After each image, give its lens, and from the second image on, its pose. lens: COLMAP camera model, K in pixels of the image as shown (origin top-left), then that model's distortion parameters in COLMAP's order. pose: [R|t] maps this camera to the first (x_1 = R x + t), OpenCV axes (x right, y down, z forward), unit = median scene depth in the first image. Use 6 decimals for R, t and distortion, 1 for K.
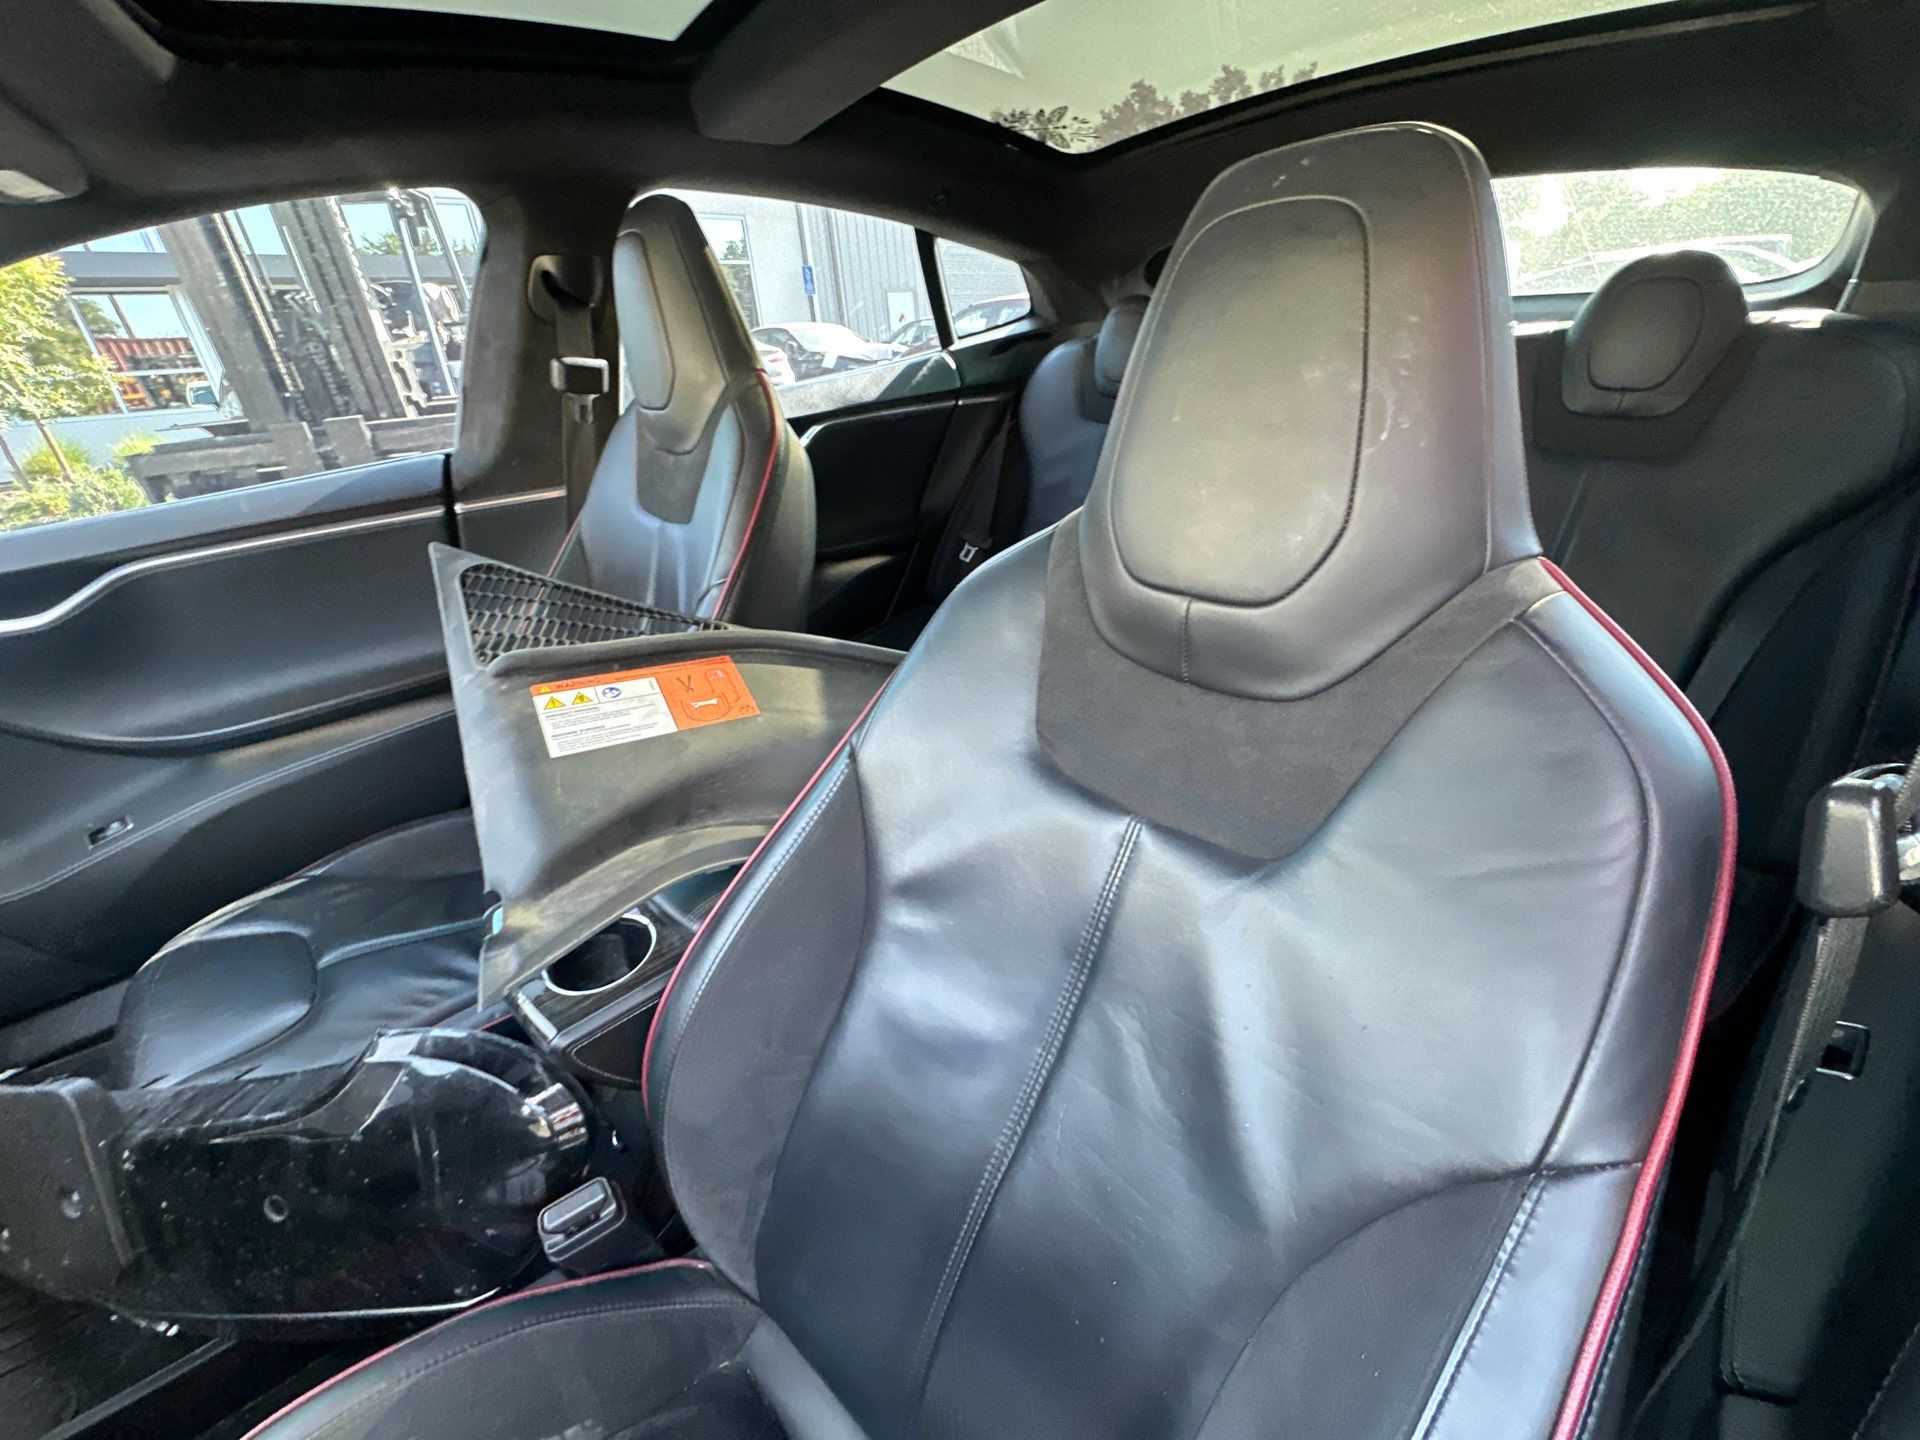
lens RADIAL K [[769.3, 0, 960.0], [0, 769.3, 713.4], [0, 0, 1]] dist [-0.003582, 0.000797]
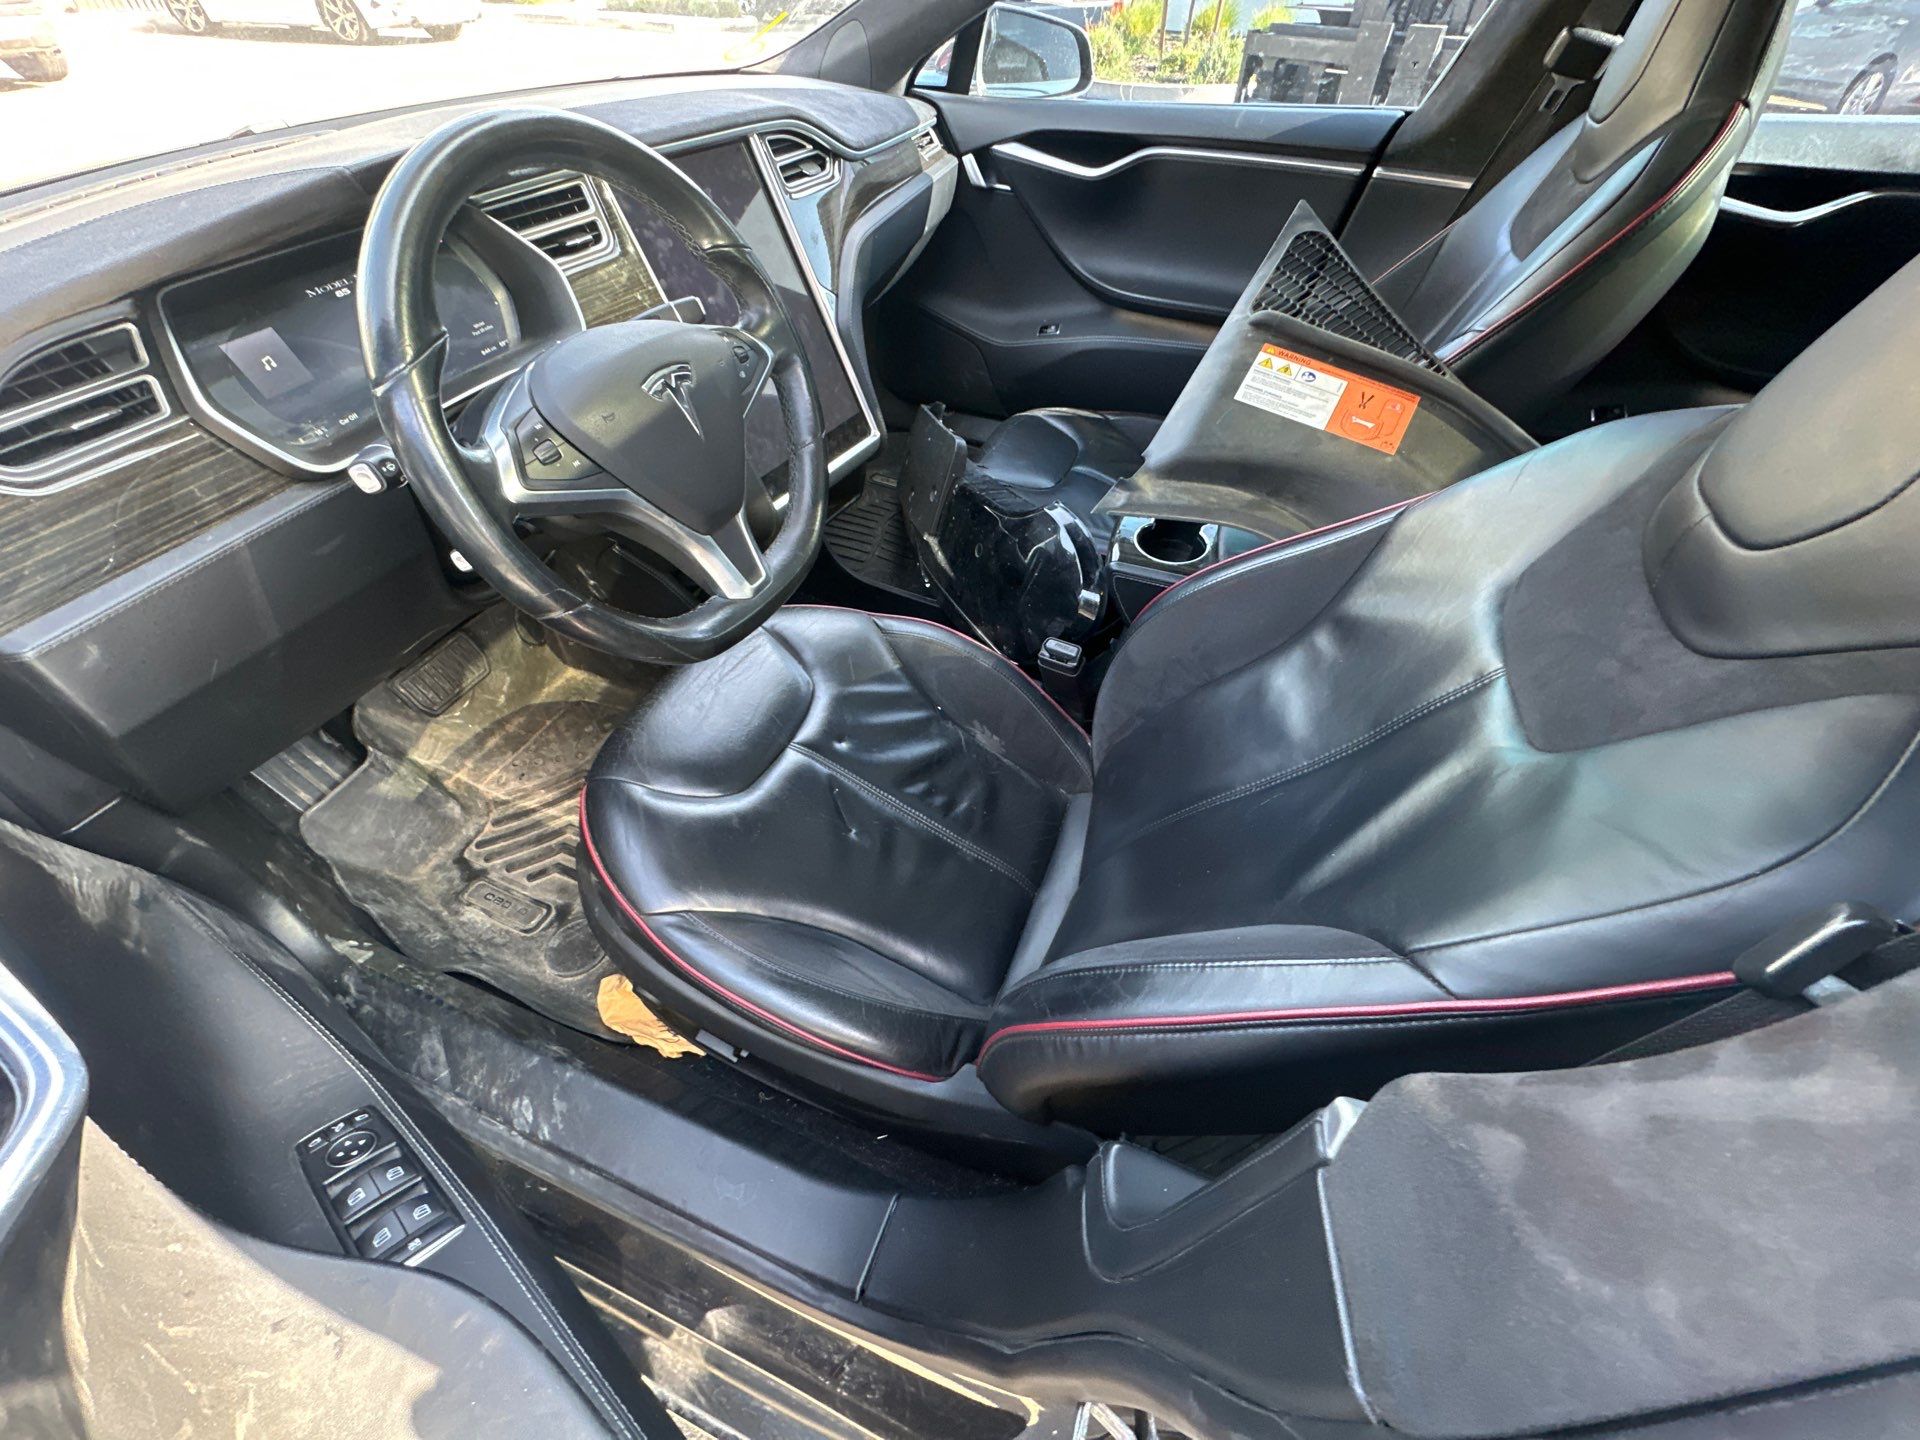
lens RADIAL K [[769.3, 0, 960.0], [0, 769.3, 713.4], [0, 0, 1]] dist [-0.003582, 0.000797]
pose [[0.452631, 0.691389, -0.563122, 0.365438], [-0.454741, 0.722201, 0.521187, -0.025584], [0.767030, 0.020170, 0.641294, -0.207196]]
